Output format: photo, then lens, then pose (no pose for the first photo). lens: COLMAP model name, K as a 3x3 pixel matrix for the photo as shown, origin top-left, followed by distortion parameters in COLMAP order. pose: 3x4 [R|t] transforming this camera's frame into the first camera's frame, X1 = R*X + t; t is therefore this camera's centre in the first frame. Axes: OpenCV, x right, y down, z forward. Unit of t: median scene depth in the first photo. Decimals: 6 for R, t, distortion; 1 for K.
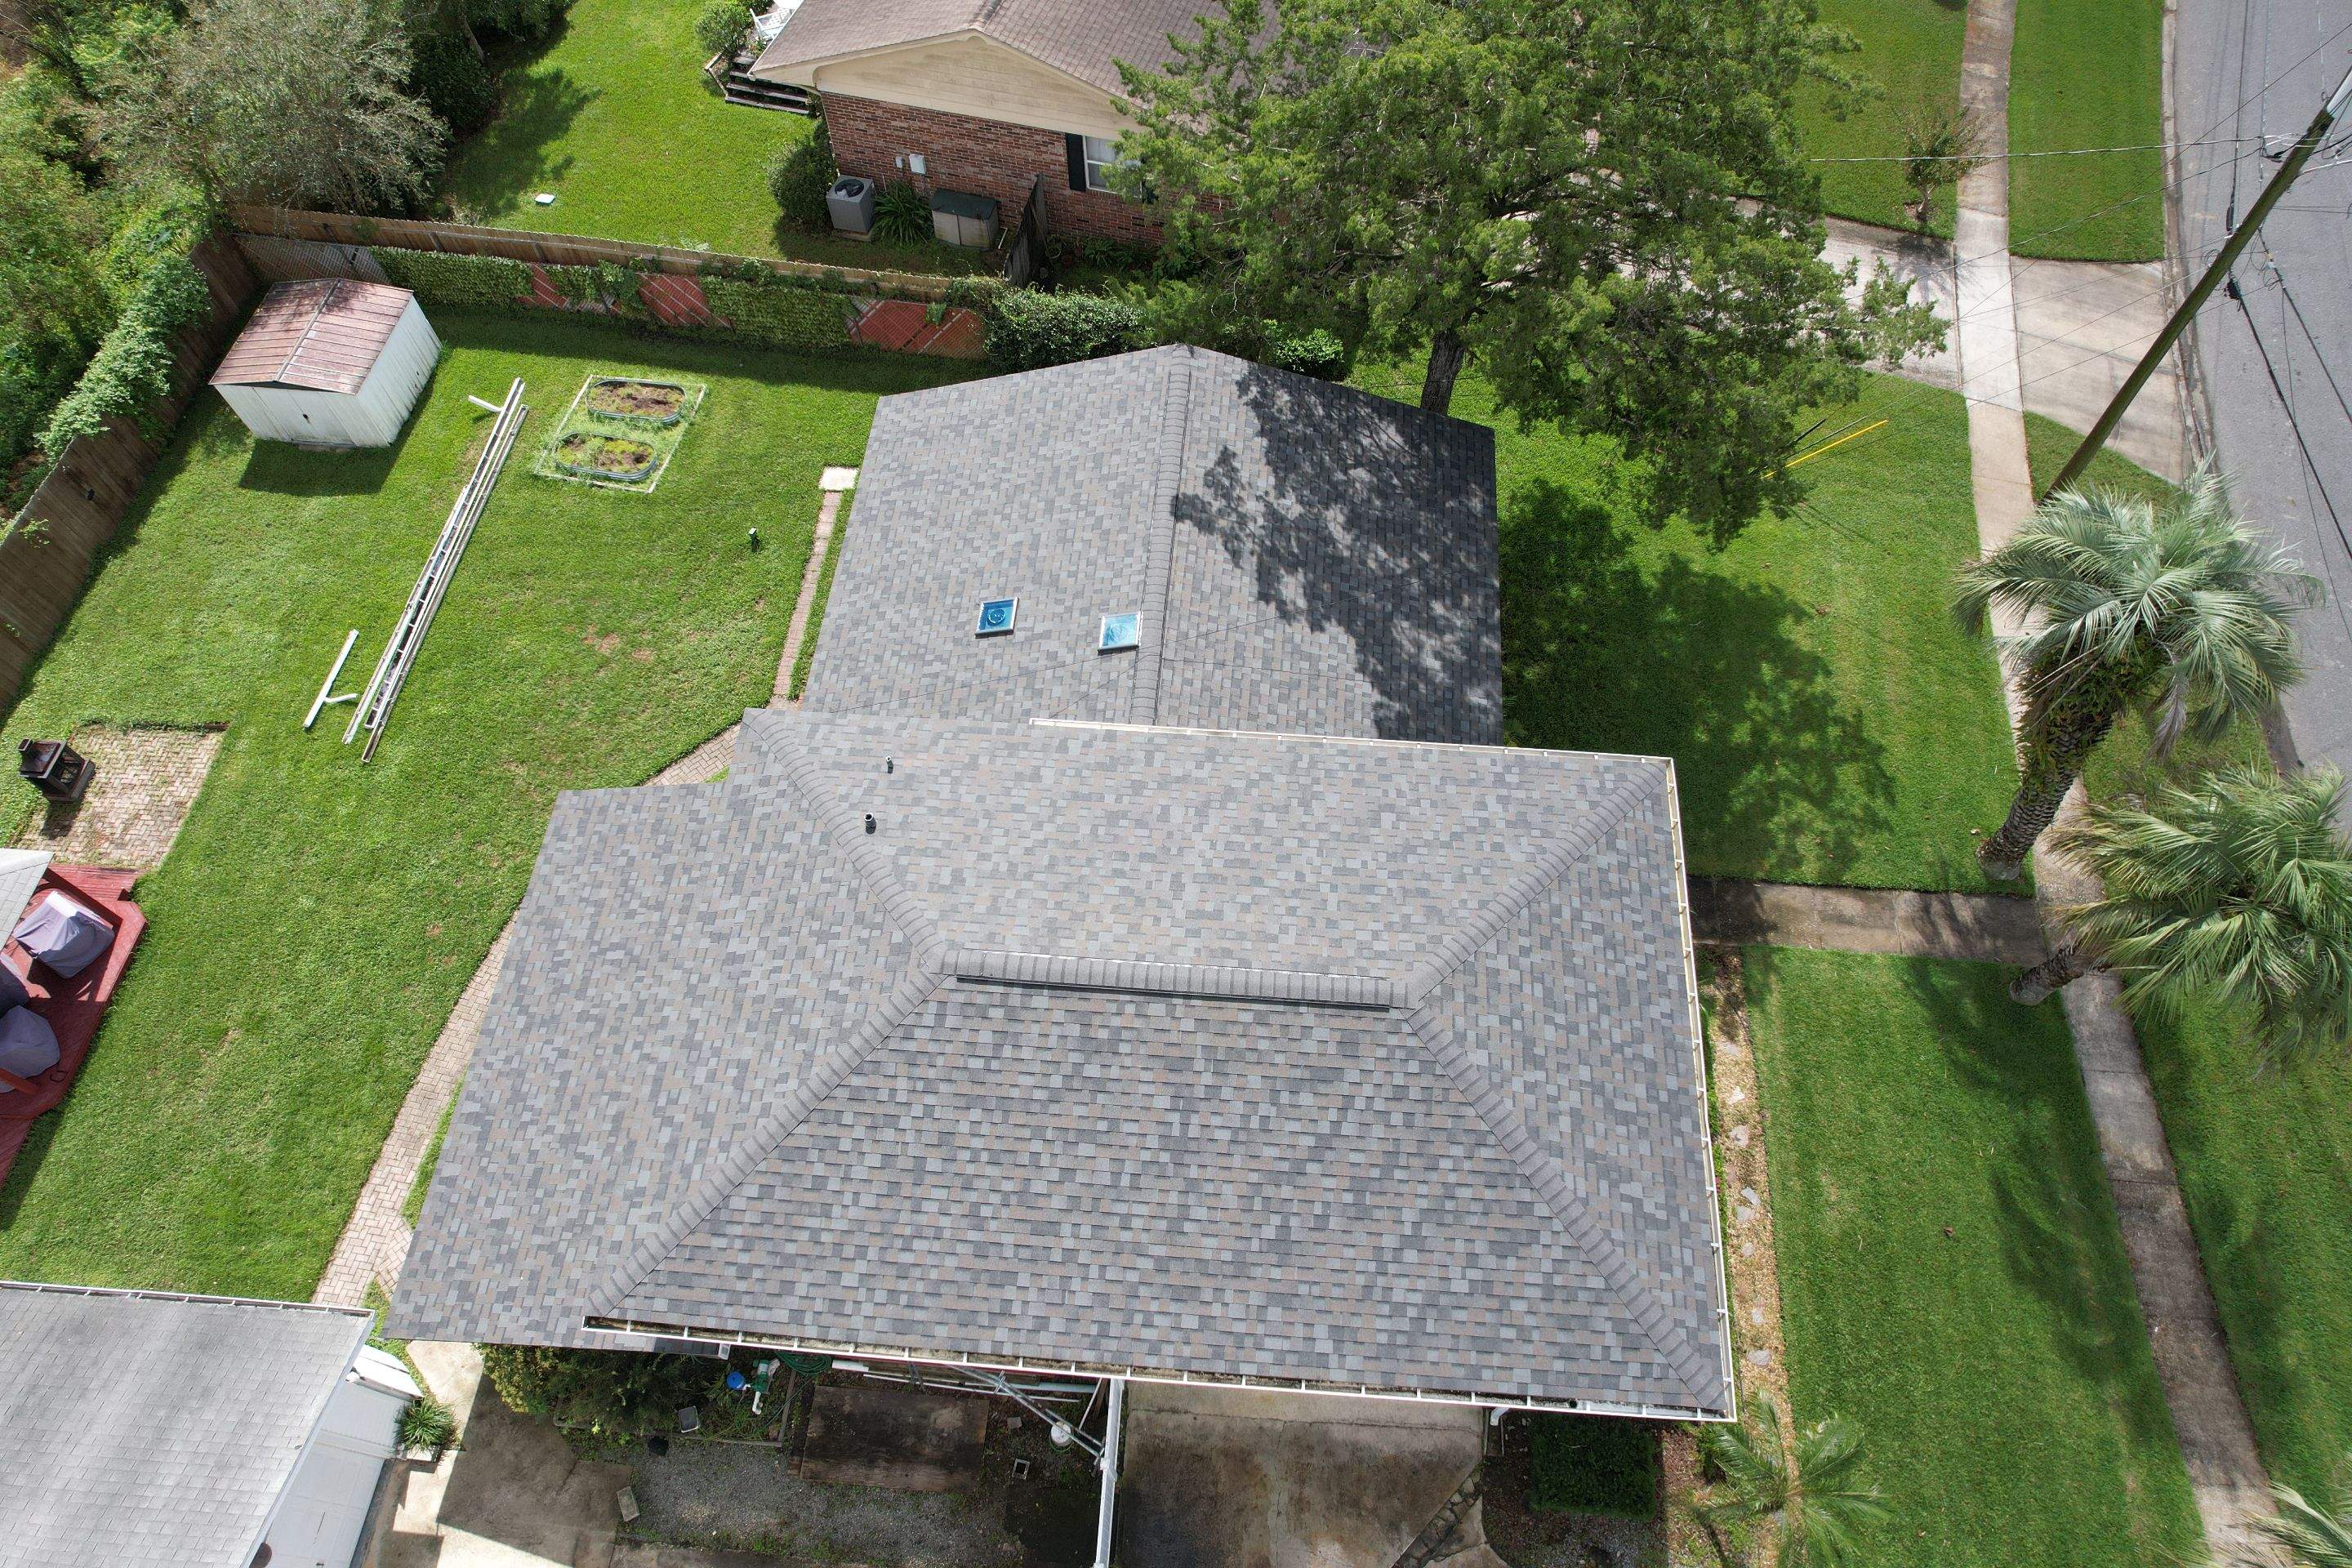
lens RADIAL K [[1493.2, 0, 1176.0], [0, 1493.2, 784.0], [0, 0, 1]] dist [-0.063137, 0.062073]
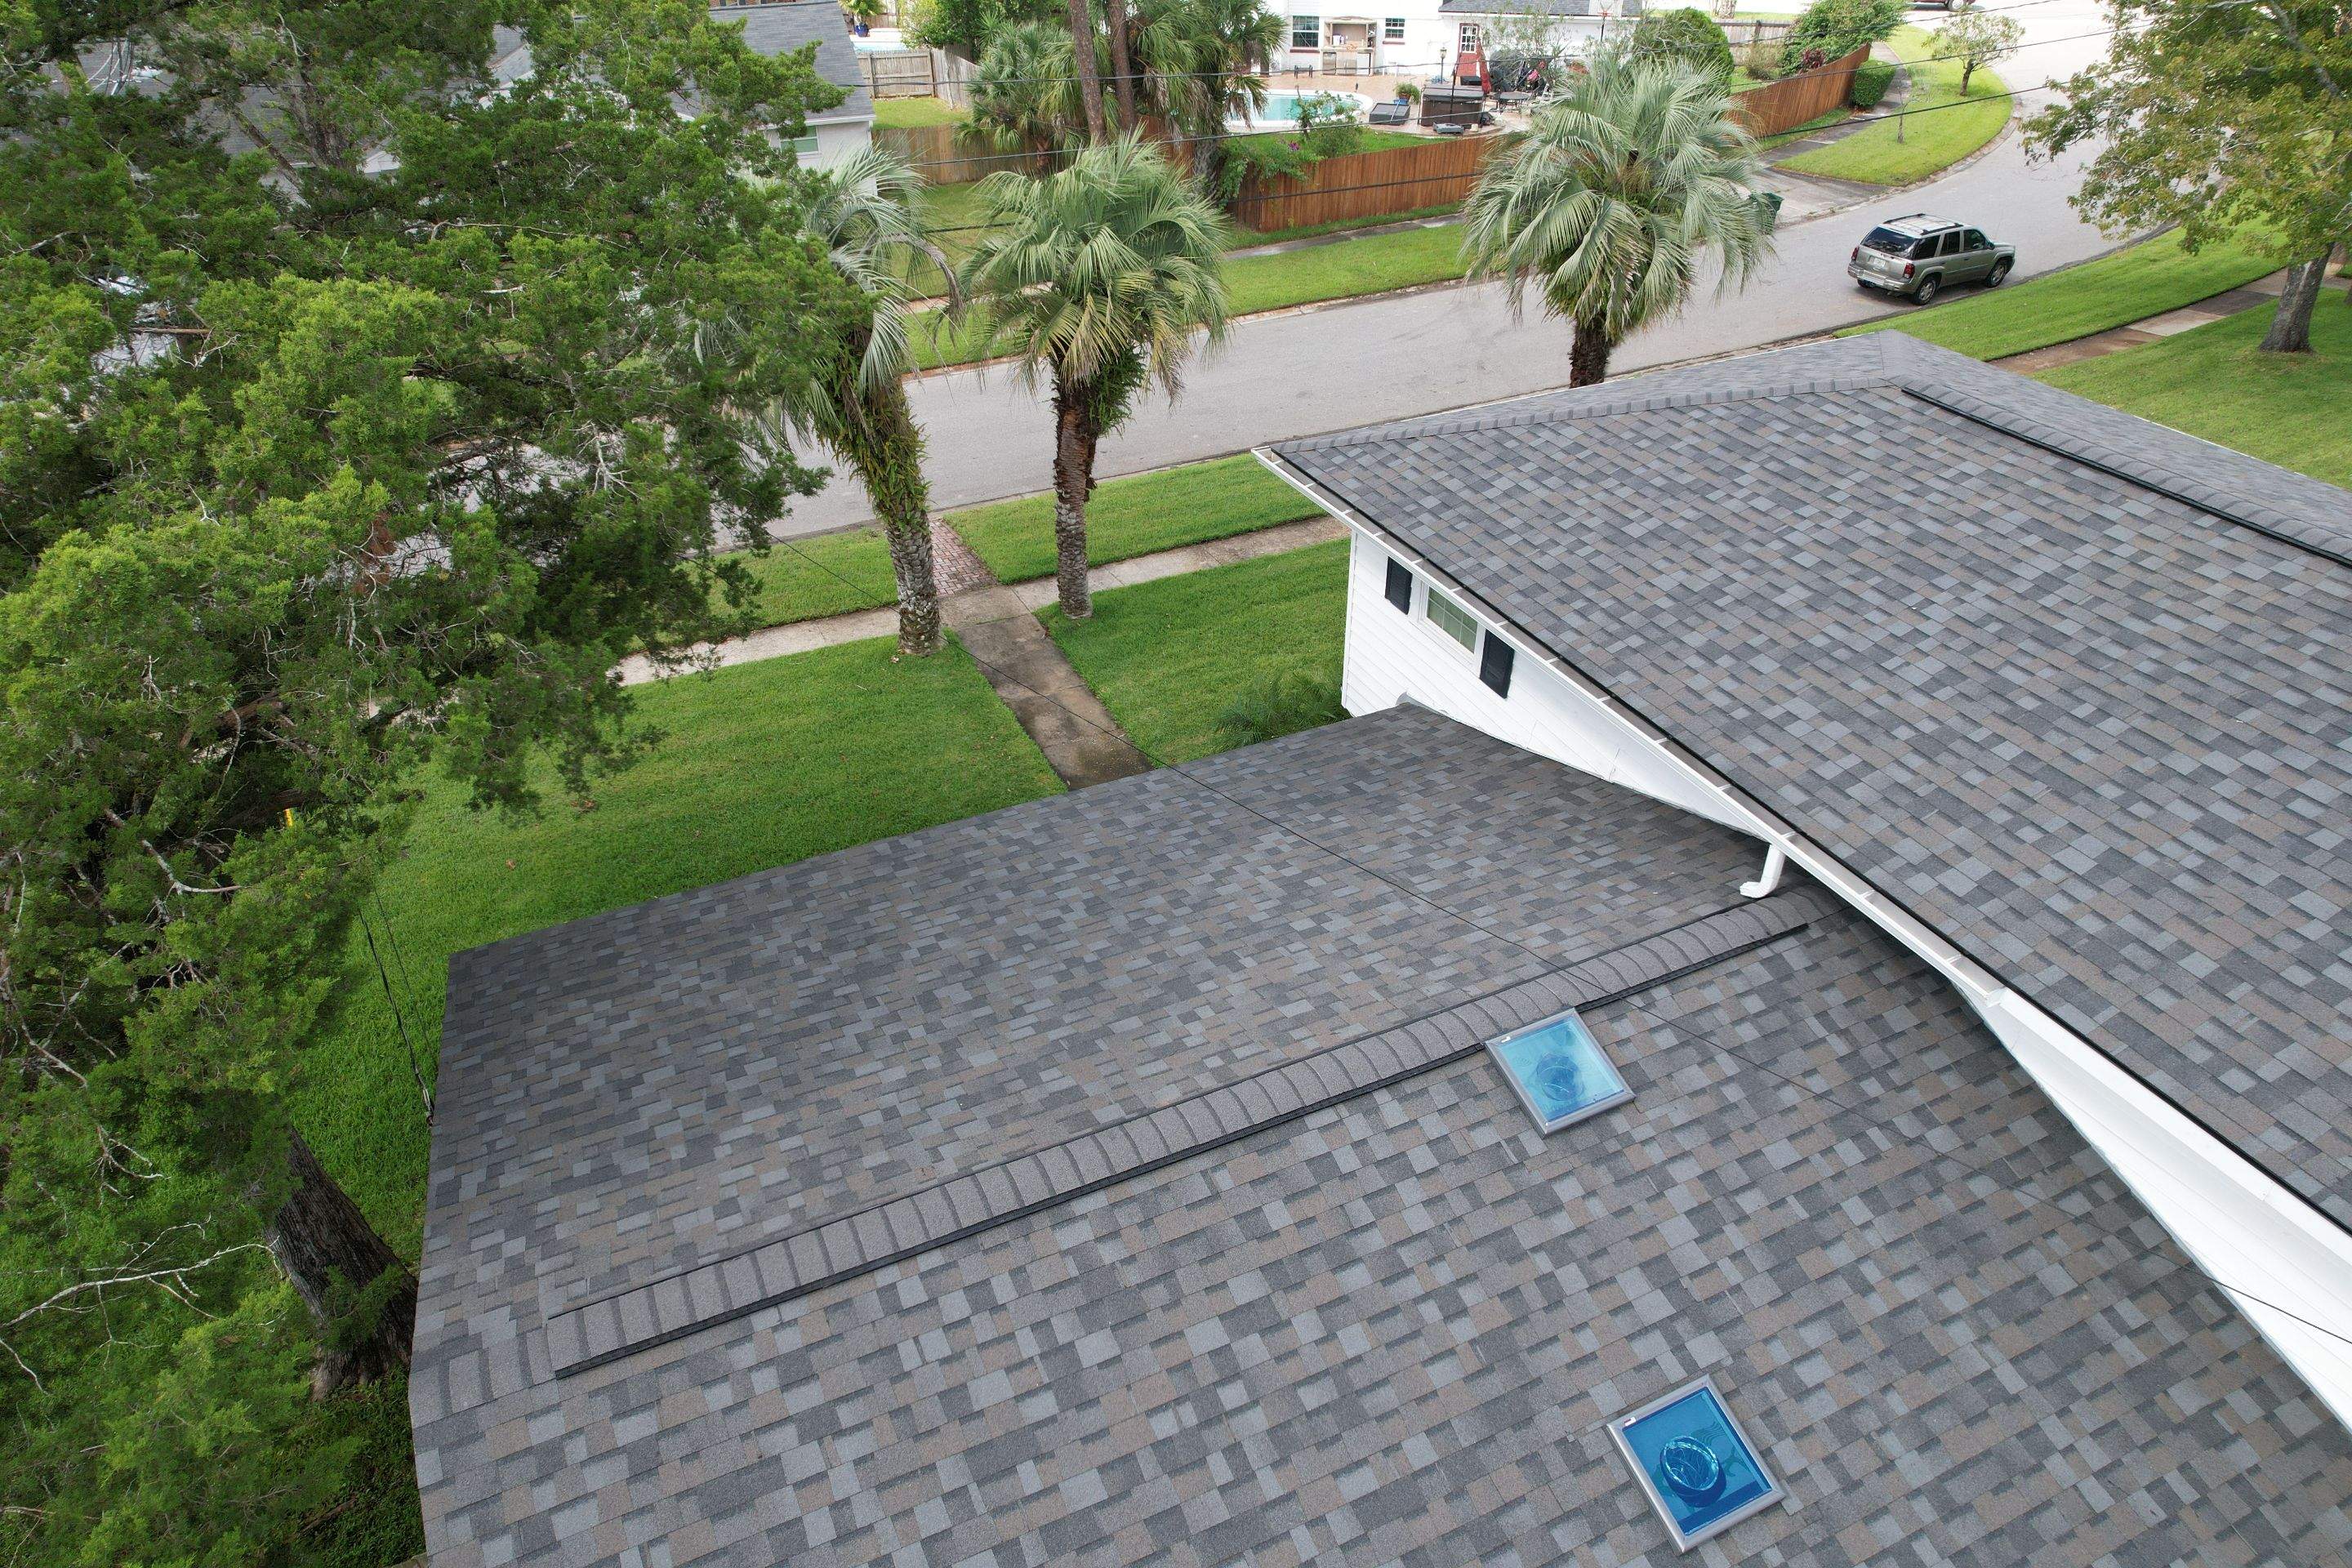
lens RADIAL K [[1493.2, 0, 1176.0], [0, 1493.2, 784.0], [0, 0, 1]] dist [-0.063137, 0.062073]
pose [[-0.486694, -0.477483, 0.731532, -0.222817], [0.759552, 0.182355, 0.624362, -0.408980], [-0.431521, 0.859509, 0.273922, 0.833850]]
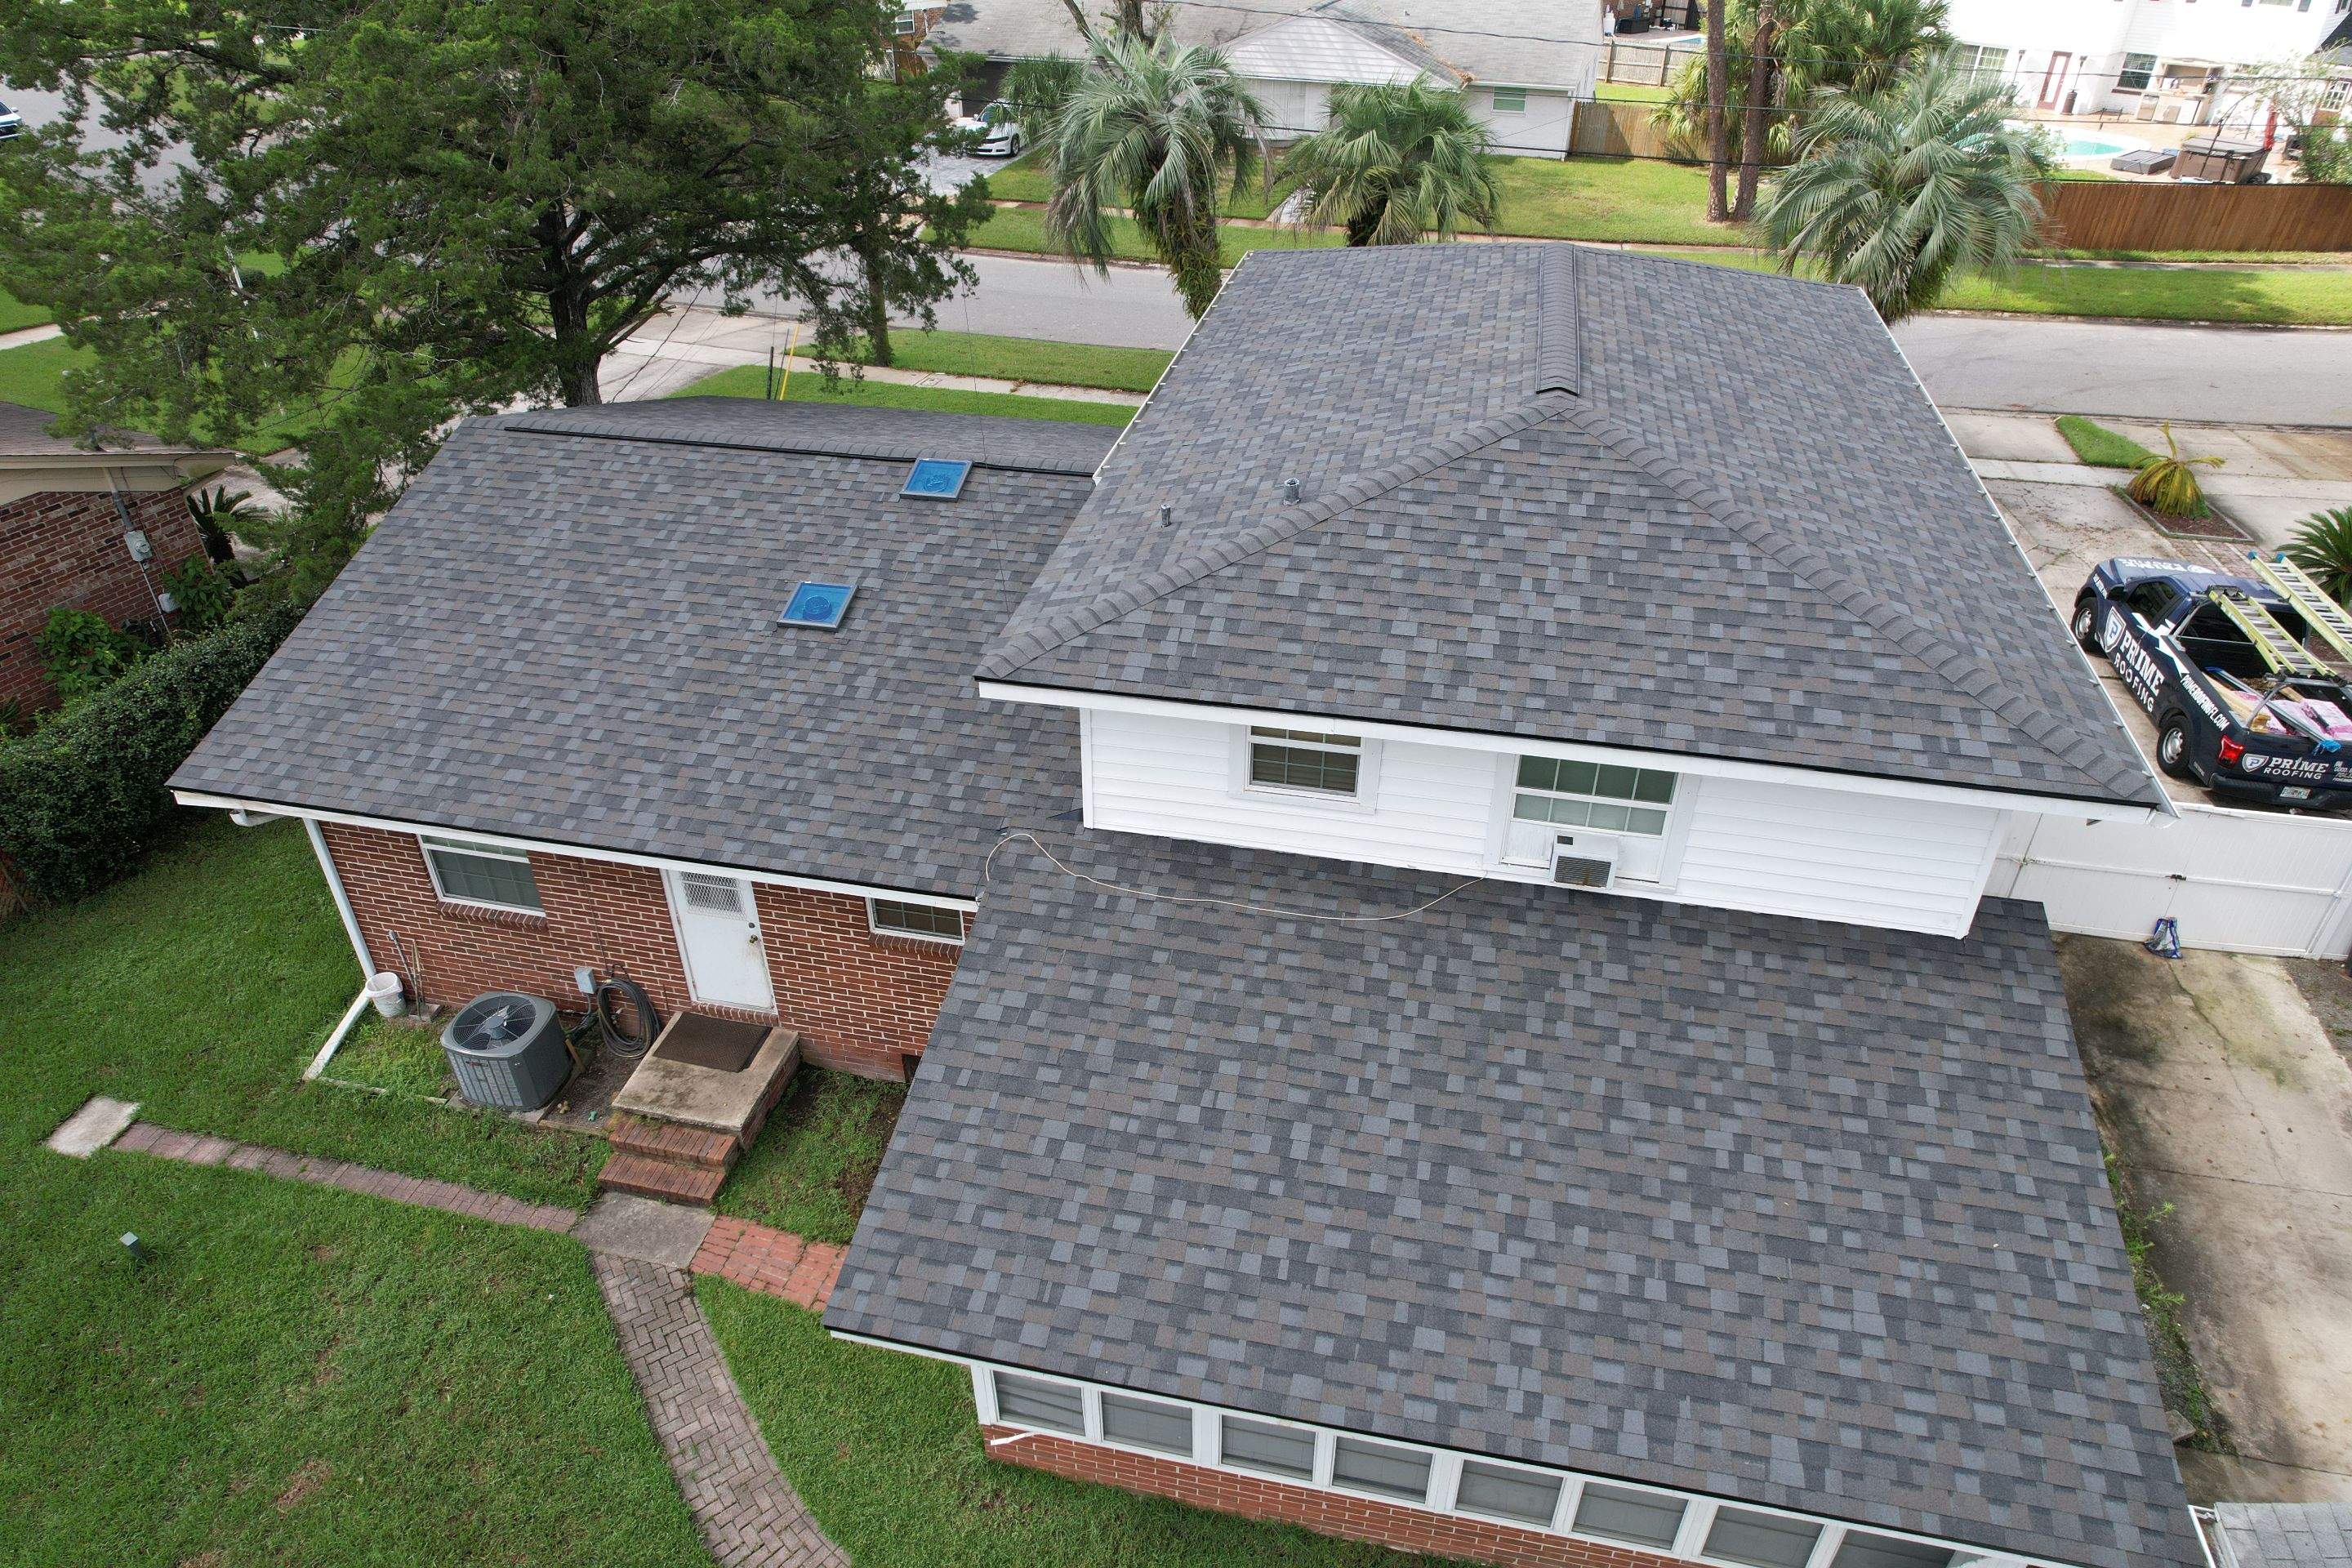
lens RADIAL K [[1493.2, 0, 1176.0], [0, 1493.2, 784.0], [0, 0, 1]] dist [-0.063137, 0.062073]
pose [[0.133138, -0.543255, 0.828944, -0.667437], [0.849192, 0.493784, 0.187215, -0.062752], [-0.511025, 0.679008, 0.527069, 0.630406]]
